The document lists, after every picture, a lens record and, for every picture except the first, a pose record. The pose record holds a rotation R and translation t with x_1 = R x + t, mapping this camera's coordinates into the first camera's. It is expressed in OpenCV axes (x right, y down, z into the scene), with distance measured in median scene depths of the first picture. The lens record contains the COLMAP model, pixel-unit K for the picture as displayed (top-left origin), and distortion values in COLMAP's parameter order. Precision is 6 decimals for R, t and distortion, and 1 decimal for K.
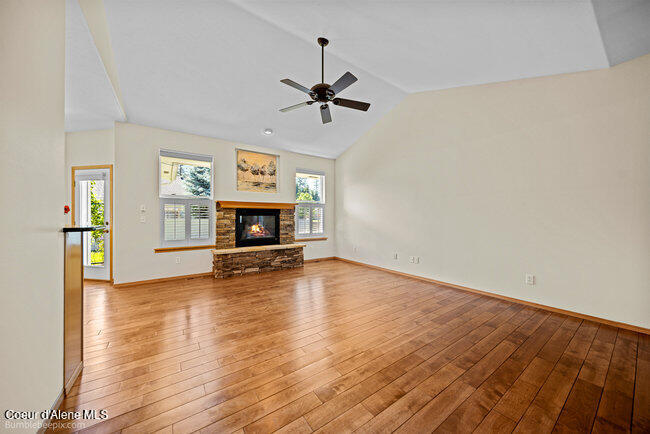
lens RADIAL K [[225.6, 0, 320.0], [0, 225.6, 214.8], [0, 0, 1]] dist [0.000929, 0.000442]
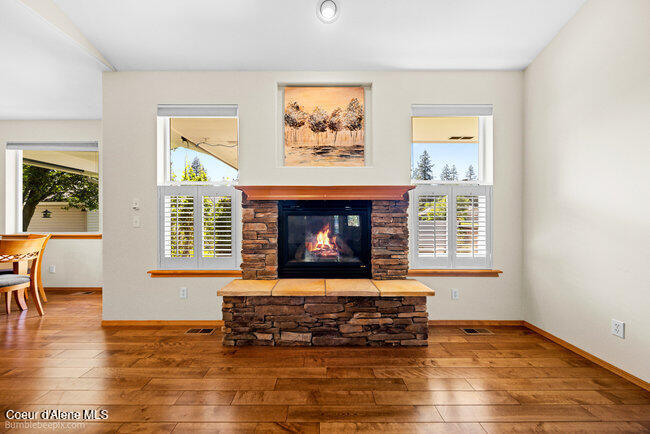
lens RADIAL K [[225.6, 0, 319.3], [0, 225.6, 220.5], [0, 0, 1]] dist [0.000929, 0.000442]
pose [[0.831440, 0.001530, -0.555613, -0.013988], [0.004702, 0.999941, 0.009790, 0.010121], [0.555595, -0.010753, 0.831384, 0.596075]]
